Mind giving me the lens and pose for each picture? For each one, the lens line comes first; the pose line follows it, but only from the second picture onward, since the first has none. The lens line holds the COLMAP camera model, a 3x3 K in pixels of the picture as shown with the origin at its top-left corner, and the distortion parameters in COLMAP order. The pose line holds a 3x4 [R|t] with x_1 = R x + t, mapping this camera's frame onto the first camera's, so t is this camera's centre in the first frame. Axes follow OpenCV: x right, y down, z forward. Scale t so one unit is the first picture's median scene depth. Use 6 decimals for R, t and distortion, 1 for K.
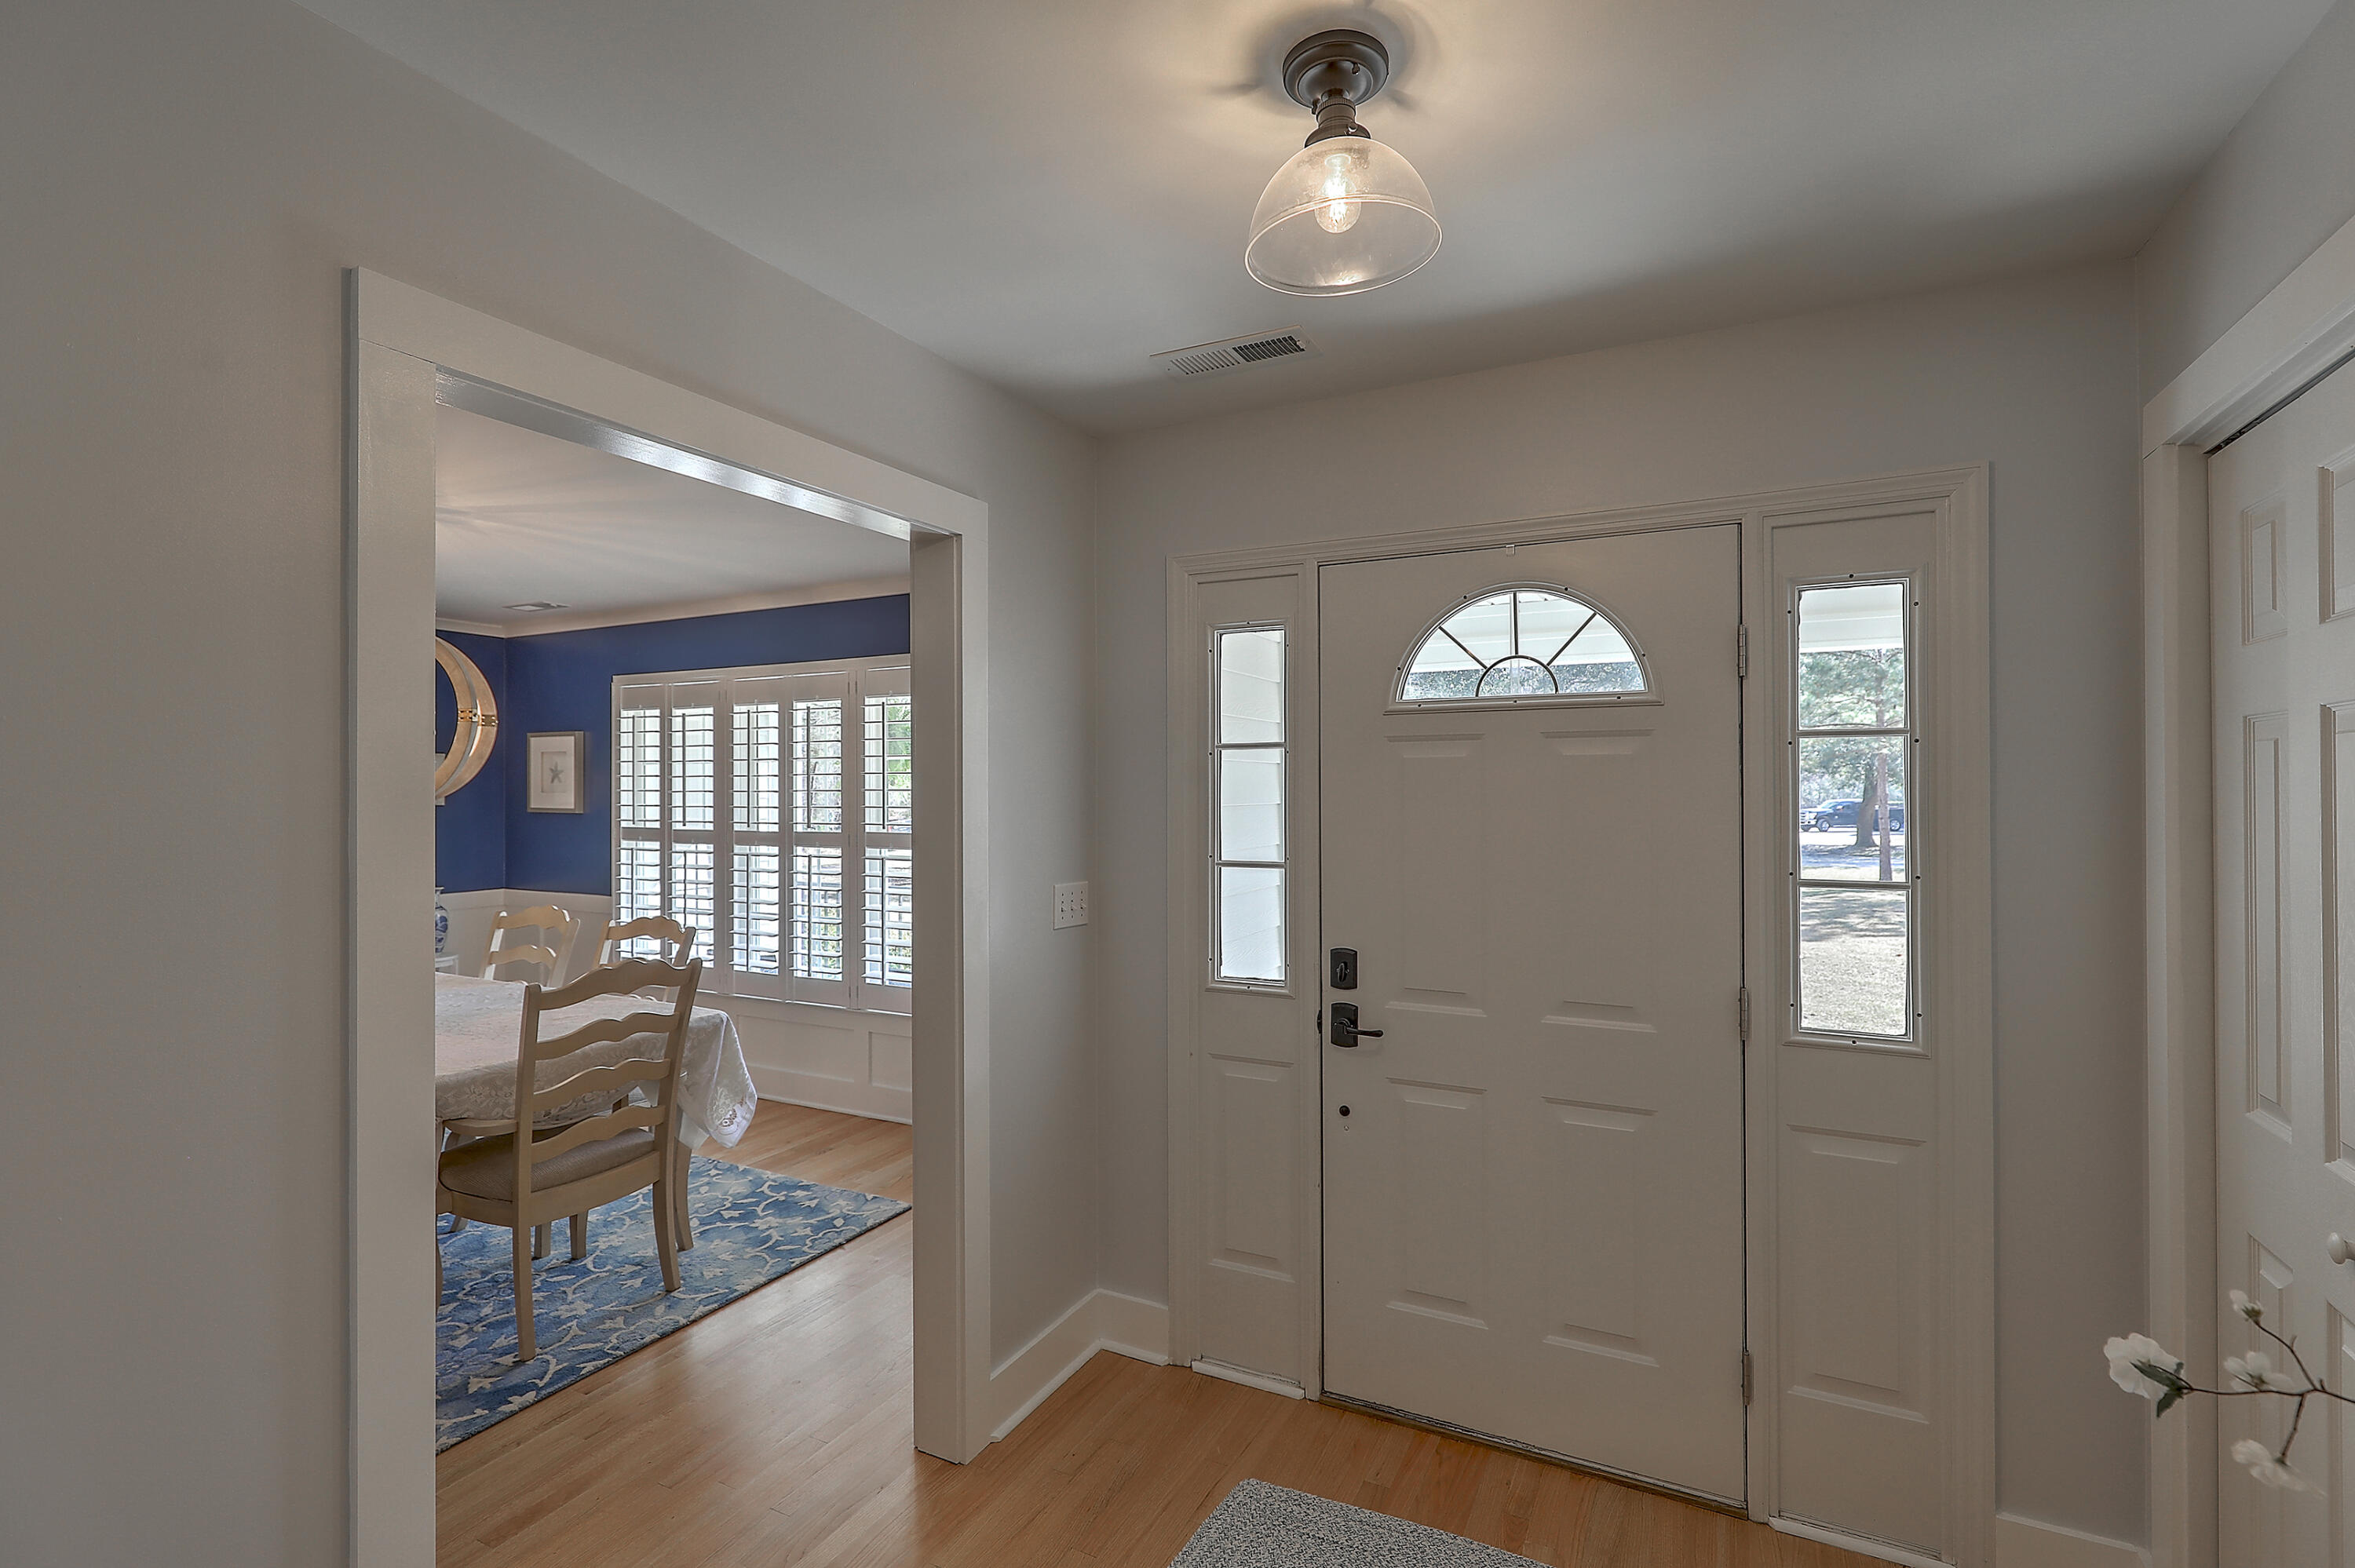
lens RADIAL K [[1060.6, 0, 1189.0], [0, 1060.6, 781.7], [0, 0, 1]] dist [-0.001201, -0.000262]
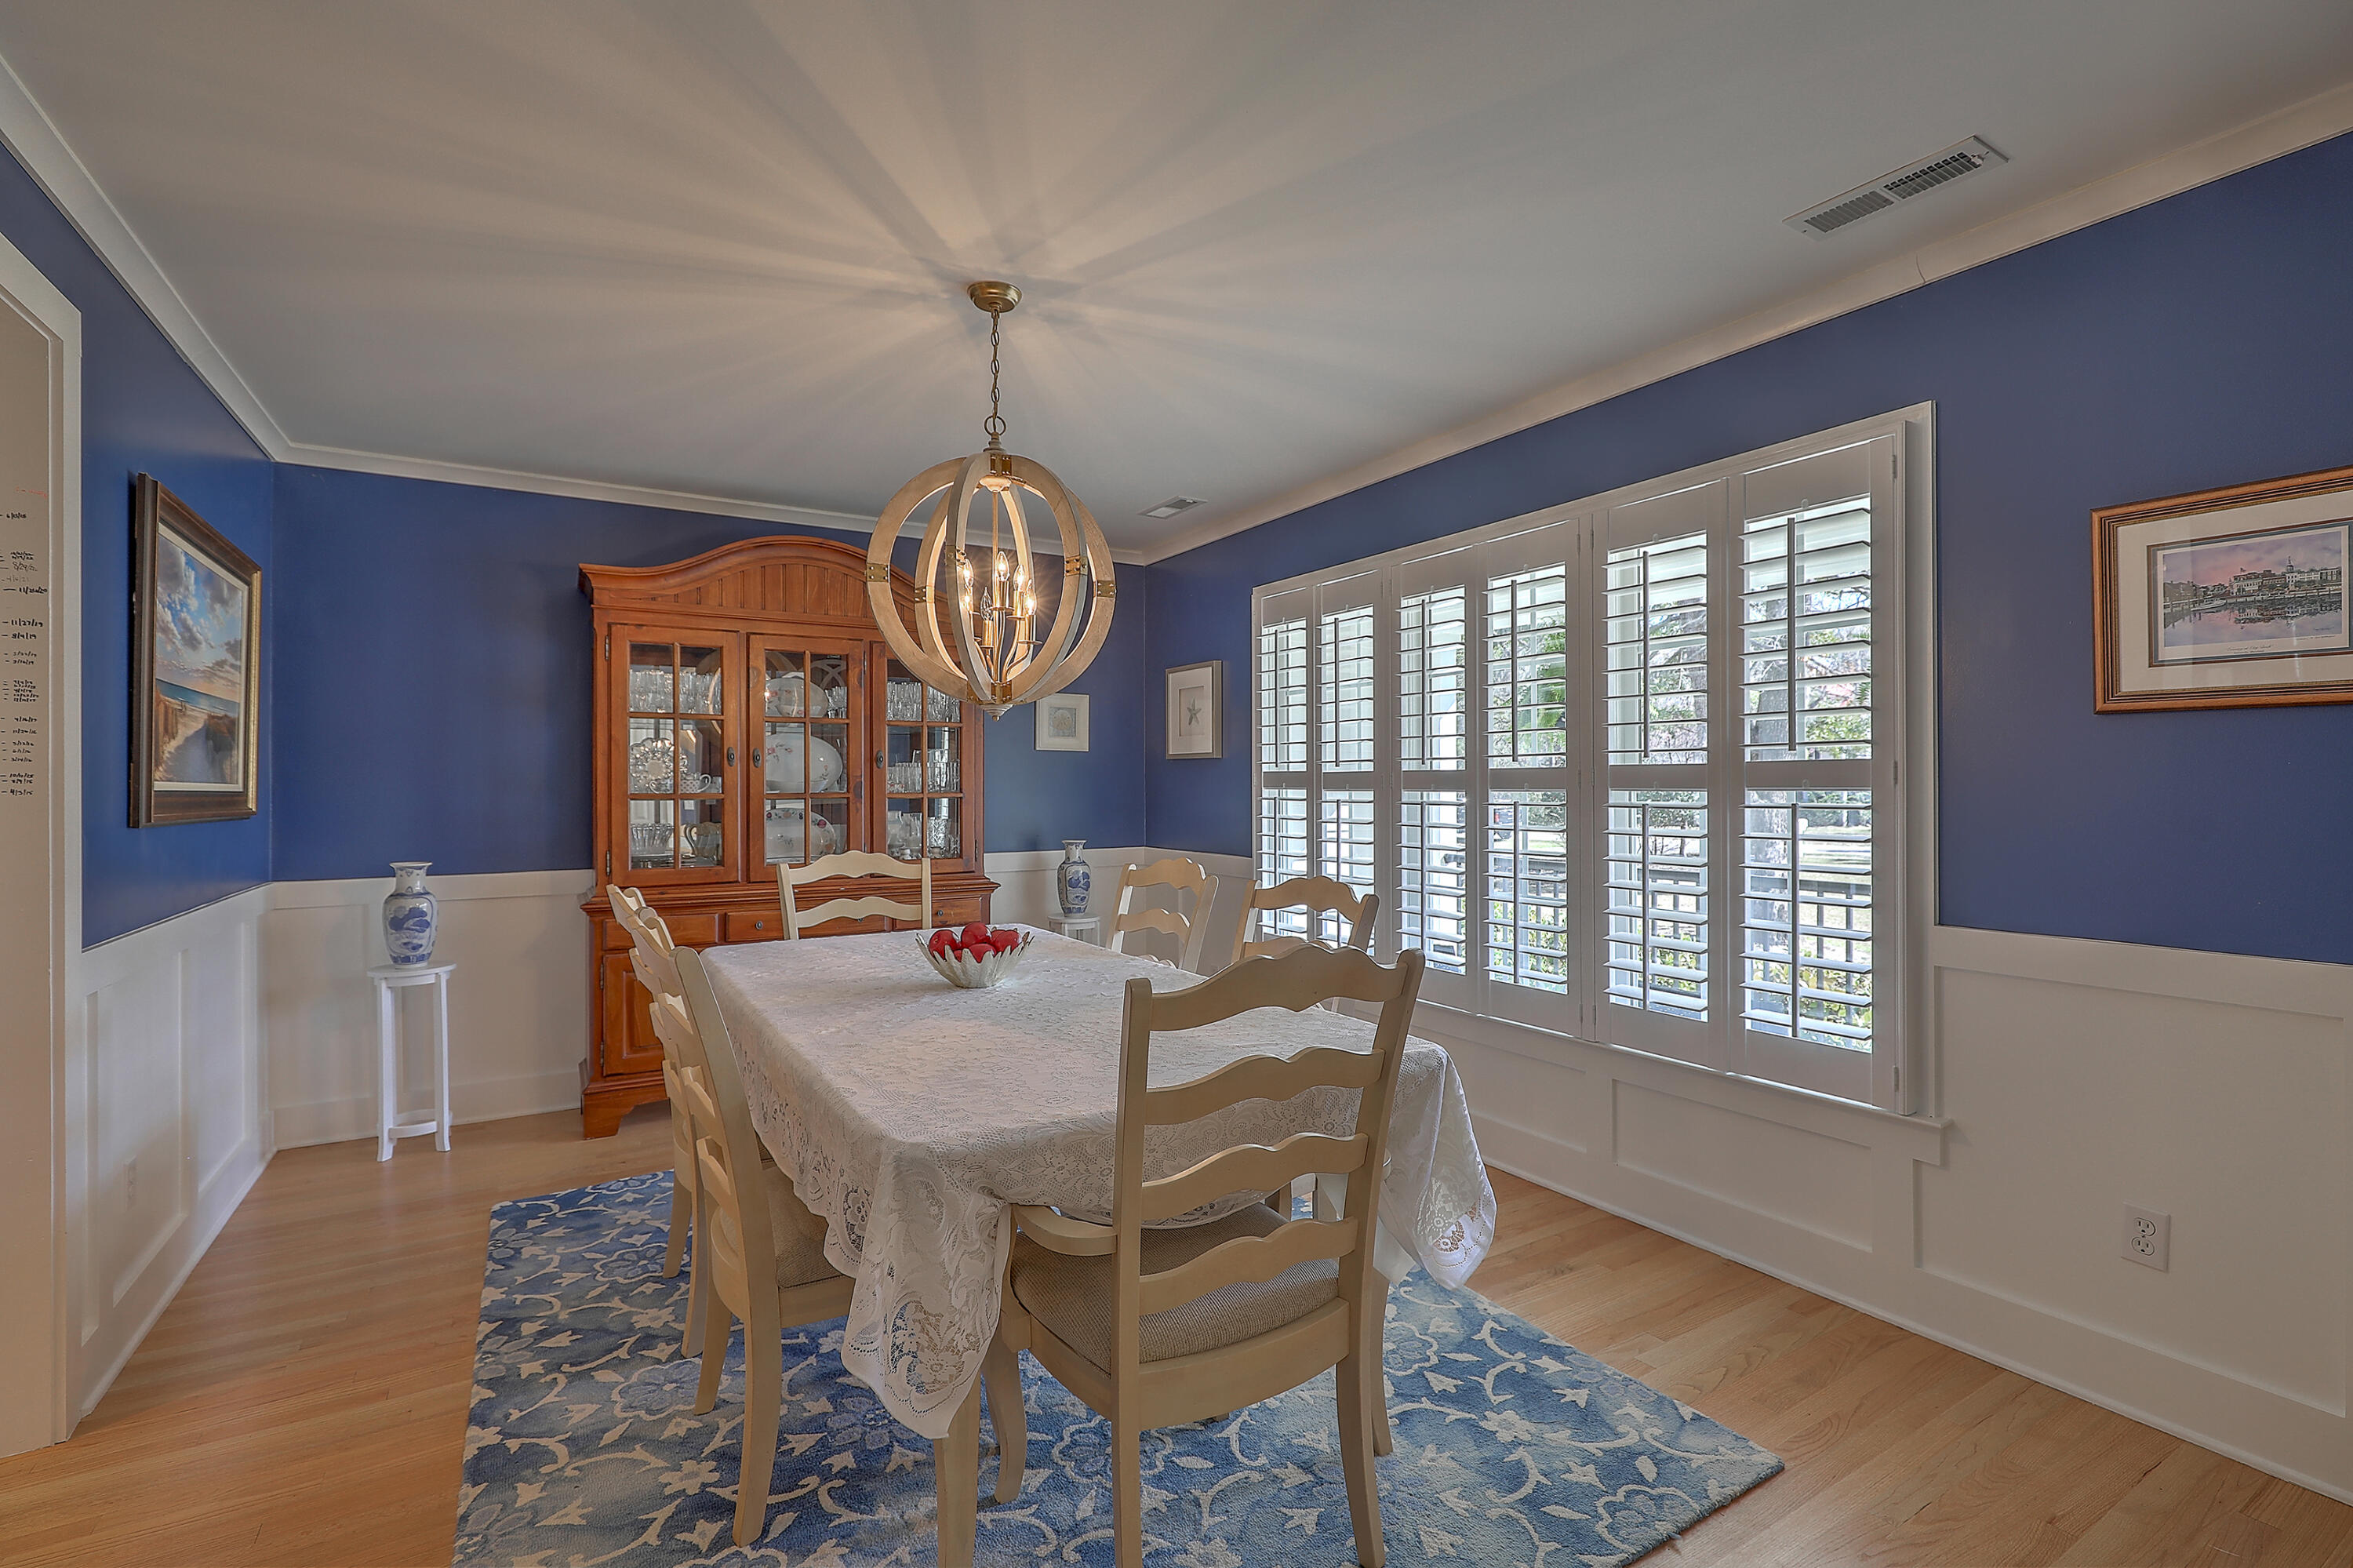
lens RADIAL K [[1059.9, 0, 1188.0], [0, 1059.9, 781.7], [0, 0, 1]] dist [-0.001201, -0.000262]
pose [[0.852771, -0.001402, -0.522283, -0.188391], [0.004451, 0.999980, 0.004582, 0.053641], [0.522266, -0.006232, 0.852760, 0.328131]]
